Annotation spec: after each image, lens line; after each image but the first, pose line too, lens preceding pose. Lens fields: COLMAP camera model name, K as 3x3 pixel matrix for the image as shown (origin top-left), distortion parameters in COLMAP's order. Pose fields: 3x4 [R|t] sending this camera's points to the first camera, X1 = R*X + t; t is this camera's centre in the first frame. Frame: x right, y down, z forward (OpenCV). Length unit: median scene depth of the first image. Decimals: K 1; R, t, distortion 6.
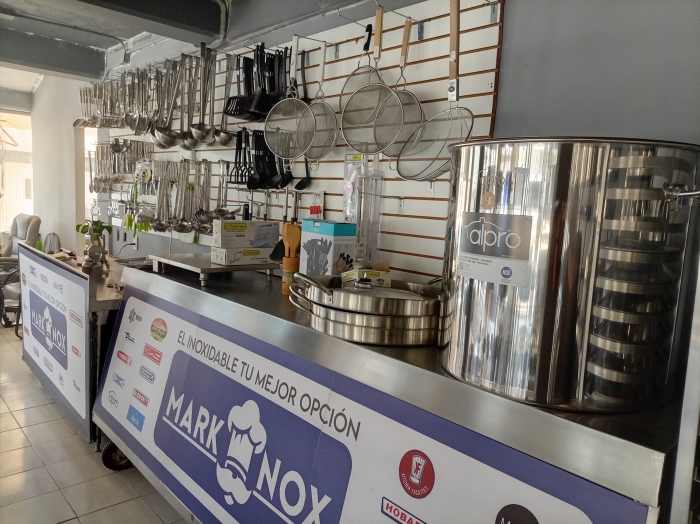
lens RADIAL K [[563.4, 0, 347.6], [0, 563.4, 265.3], [0, 0, 1]] dist [-0.013096, -0.003286]
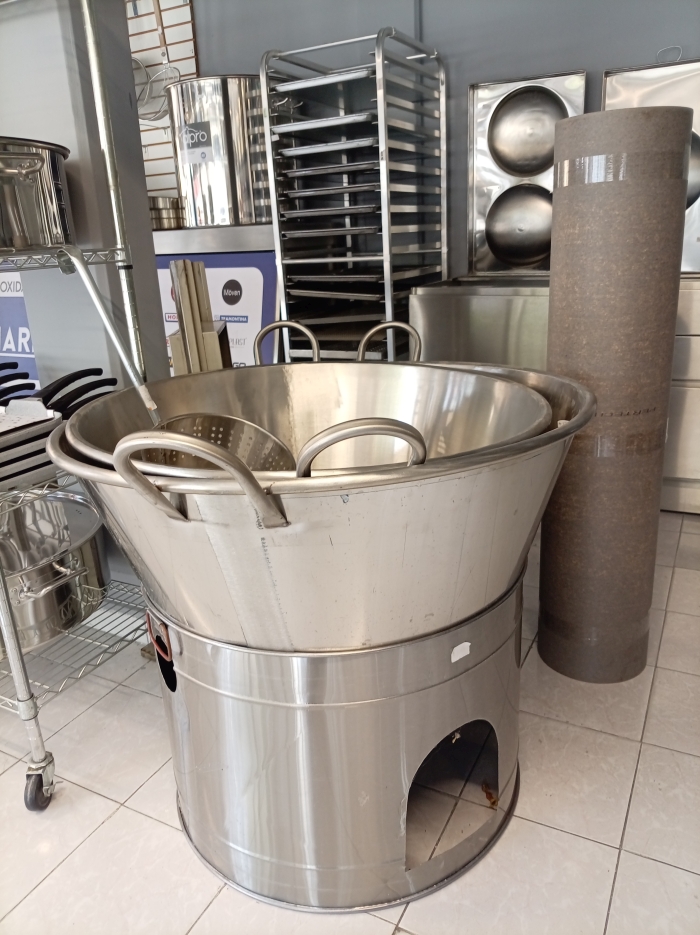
lens RADIAL K [[693.4, 0, 350.9], [0, 693.4, 463.9], [0, 0, 1]] dist [0.035396, -0.057417]
pose [[0.931933, -0.201174, 0.301711, -0.113251], [0.138489, 0.966388, 0.216598, 0.370663], [-0.335143, -0.160071, 0.928470, -0.961725]]
